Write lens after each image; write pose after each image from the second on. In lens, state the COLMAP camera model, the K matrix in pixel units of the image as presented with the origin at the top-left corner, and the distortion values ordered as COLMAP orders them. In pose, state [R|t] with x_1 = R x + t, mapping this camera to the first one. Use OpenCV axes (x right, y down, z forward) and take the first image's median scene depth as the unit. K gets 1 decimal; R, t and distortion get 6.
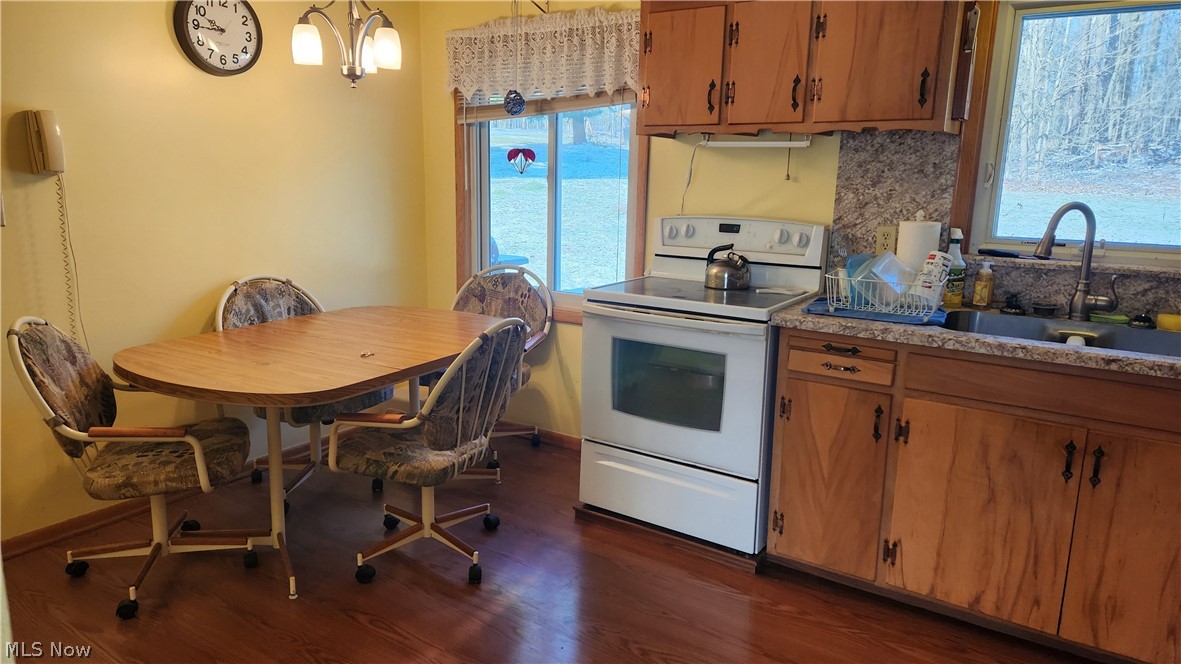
lens RADIAL K [[778.0, 0, 593.1], [0, 778.0, 322.3], [0, 0, 1]] dist [0.092088, -0.069231]
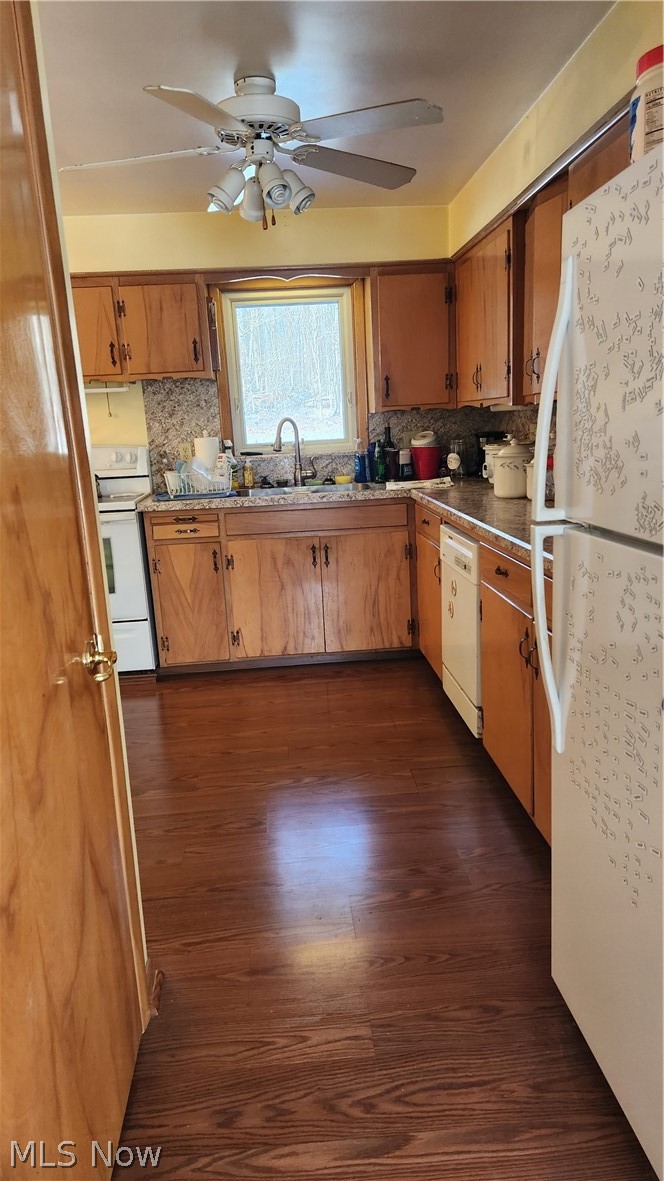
lens RADIAL K [[778.0, 0, 325.5], [0, 778.0, 598.2], [0, 0, 1]] dist [0.092088, -0.069231]
pose [[0.796043, -0.197532, 0.572098, -0.359394], [0.185200, 0.979401, 0.080468, 0.107254], [-0.576209, 0.041897, 0.816228, -0.400926]]
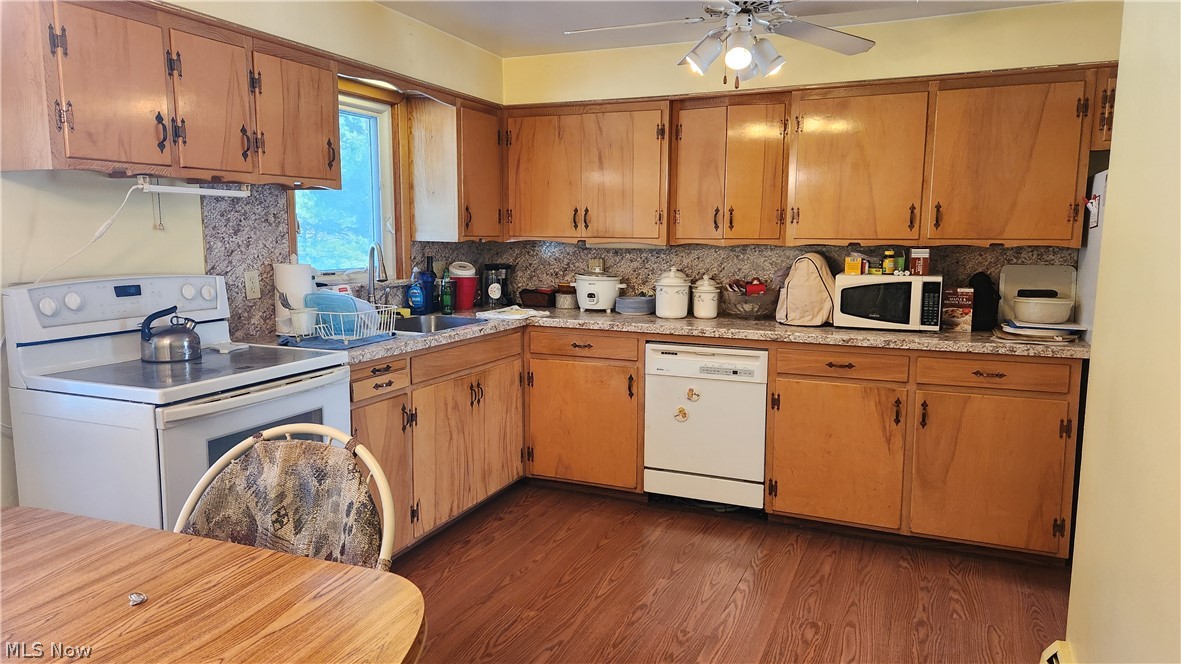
lens RADIAL K [[778.0, 0, 593.1], [0, 778.0, 322.3], [0, 0, 1]] dist [0.092088, -0.069231]
pose [[-0.164007, -0.141246, 0.976295, -0.833325], [0.178753, 0.969056, 0.170228, -0.169170], [-0.970128, 0.202435, -0.133684, 0.775503]]
